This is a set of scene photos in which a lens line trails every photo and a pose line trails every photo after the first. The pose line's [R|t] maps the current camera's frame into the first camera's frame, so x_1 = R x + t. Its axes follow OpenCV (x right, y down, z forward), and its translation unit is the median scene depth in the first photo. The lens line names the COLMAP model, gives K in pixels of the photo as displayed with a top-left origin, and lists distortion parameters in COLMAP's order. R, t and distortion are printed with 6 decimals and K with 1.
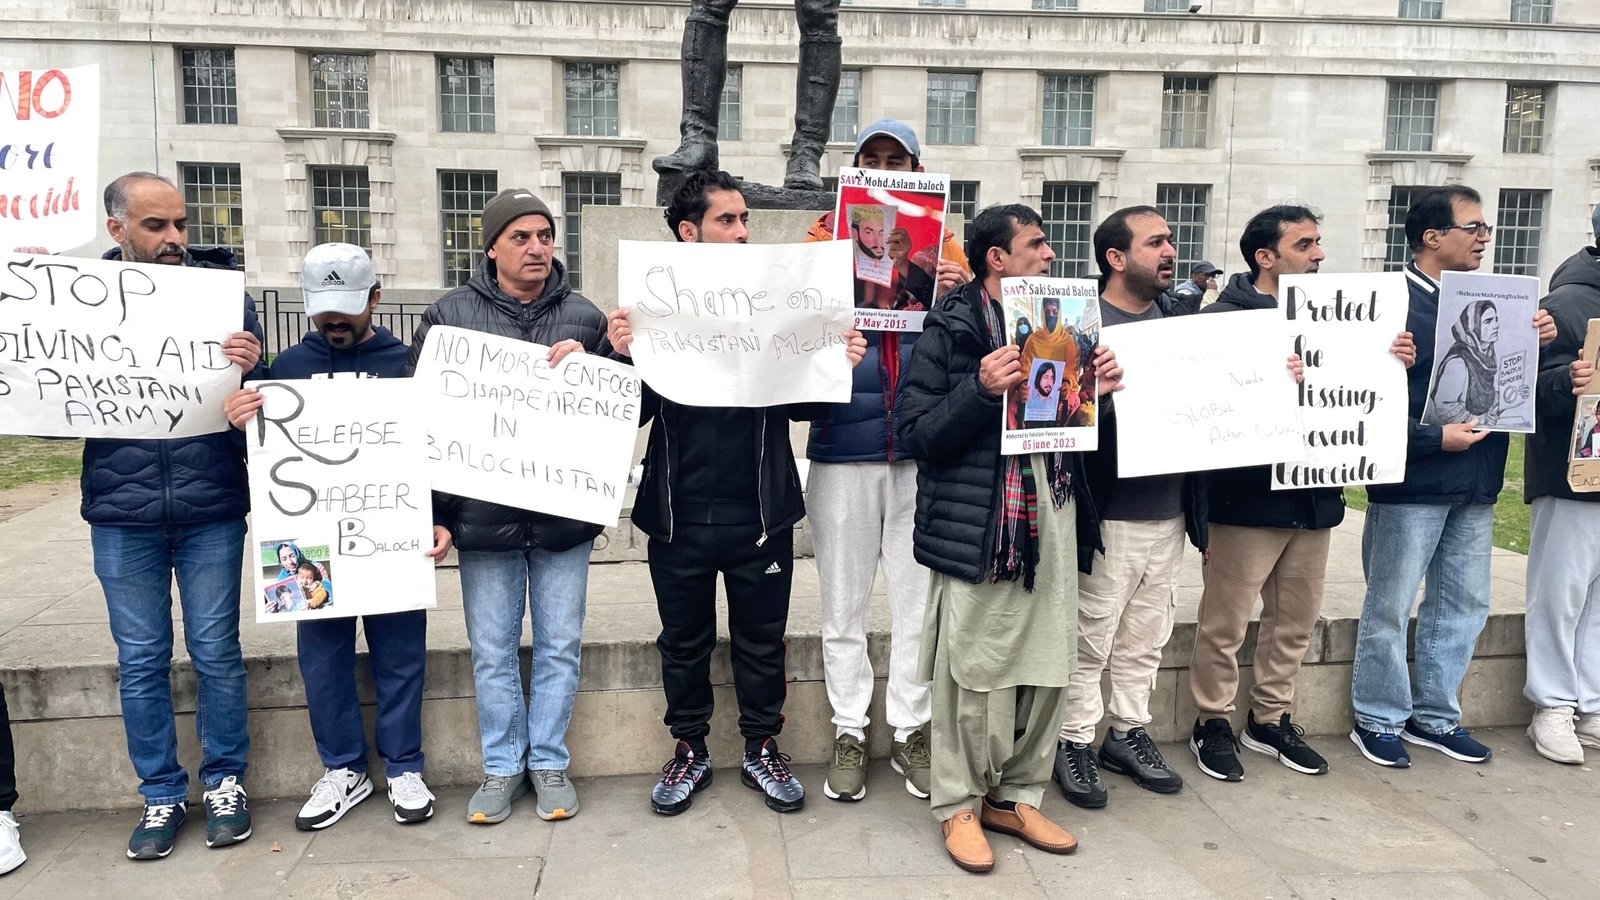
lens RADIAL K [[1195.1, 0, 798.8], [0, 1195.1, 446.1], [0, 0, 1]] dist [0.080908, -0.098539]
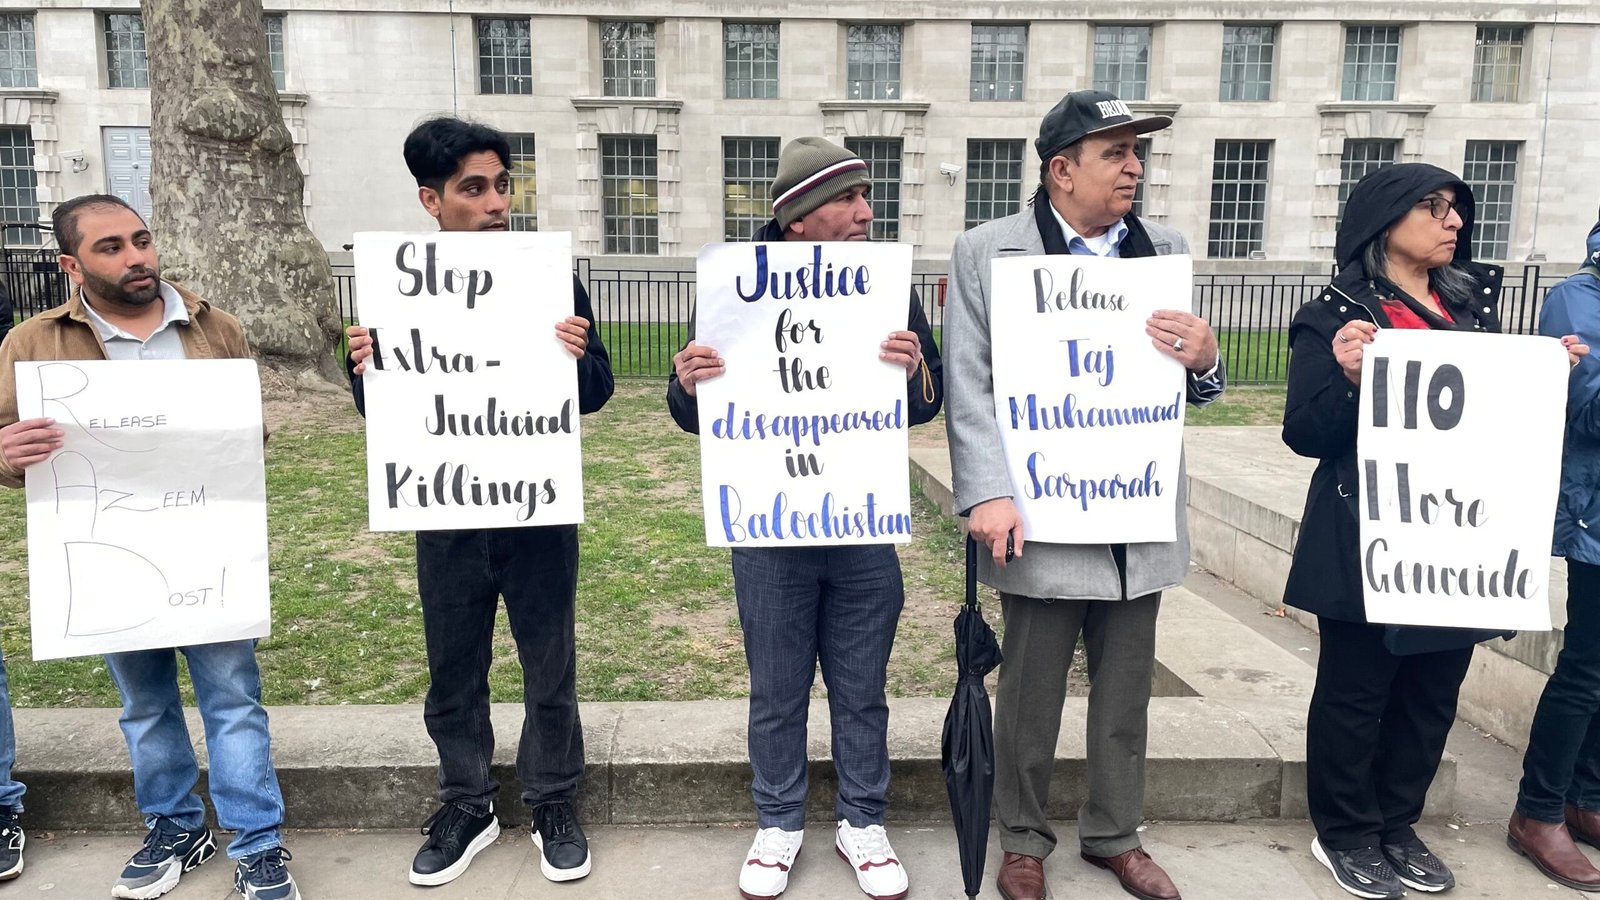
lens RADIAL K [[1199.4, 0, 794.3], [0, 1199.4, 454.5], [0, 0, 1]] dist [0.088026, -0.111902]
pose [[0.996831, 0.009982, -0.078923, -0.153965], [-0.007331, 0.999401, 0.033810, 0.000473], [0.079213, -0.033125, 0.996307, -0.004125]]
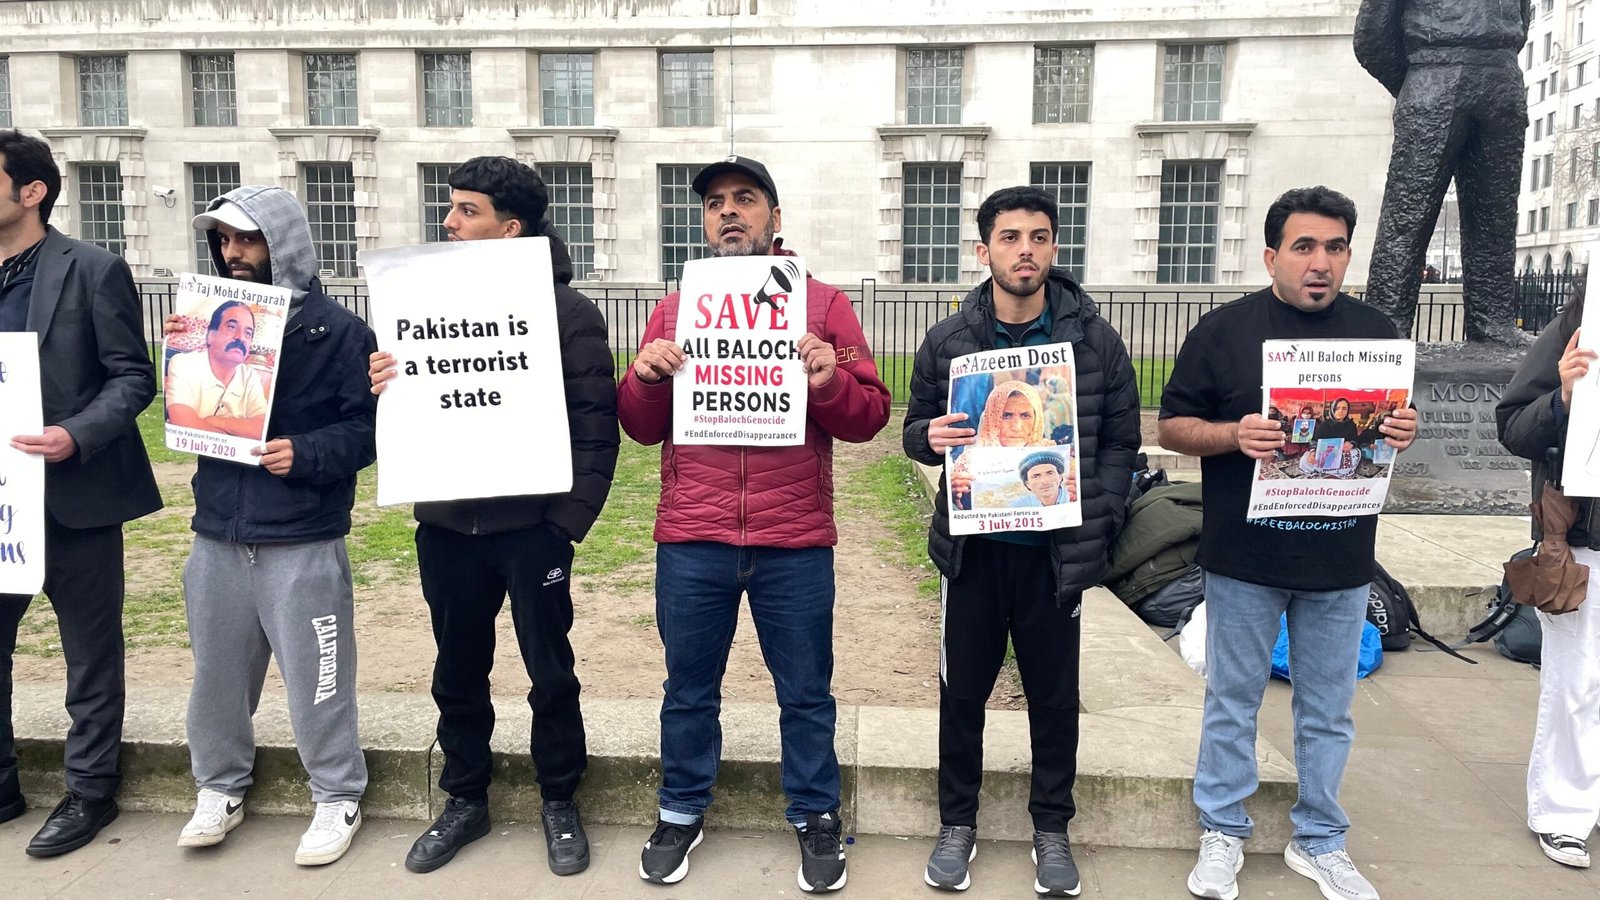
lens RADIAL K [[1199.4, 0, 824.9], [0, 1199.4, 438.6], [0, 0, 1]] dist [0.088026, -0.111902]
pose [[0.985284, 0.015359, -0.170235, 0.610862], [-0.015248, 0.999882, 0.001961, -0.002889], [0.170245, 0.000664, 0.985401, 0.077892]]
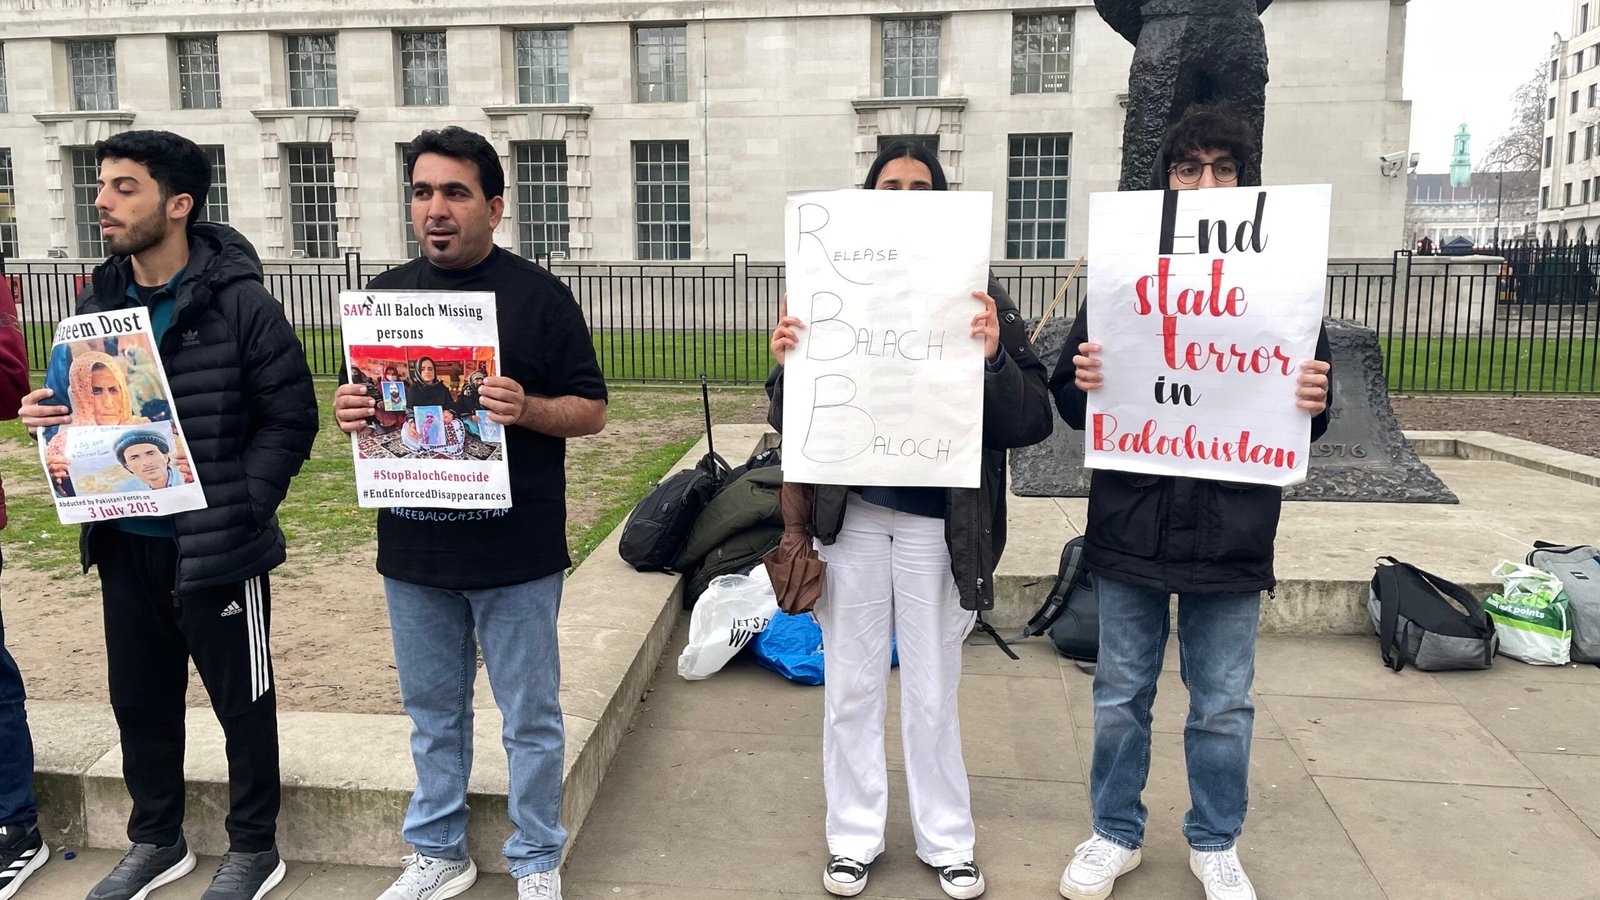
lens RADIAL K [[1199.4, 0, 776.1], [0, 1199.4, 448.3], [0, 0, 1]] dist [0.088026, -0.111902]
pose [[0.974694, 0.020916, -0.222562, 0.643074], [-0.014871, 0.999474, 0.028803, -0.003452], [0.223048, -0.024765, 0.974493, 0.089784]]
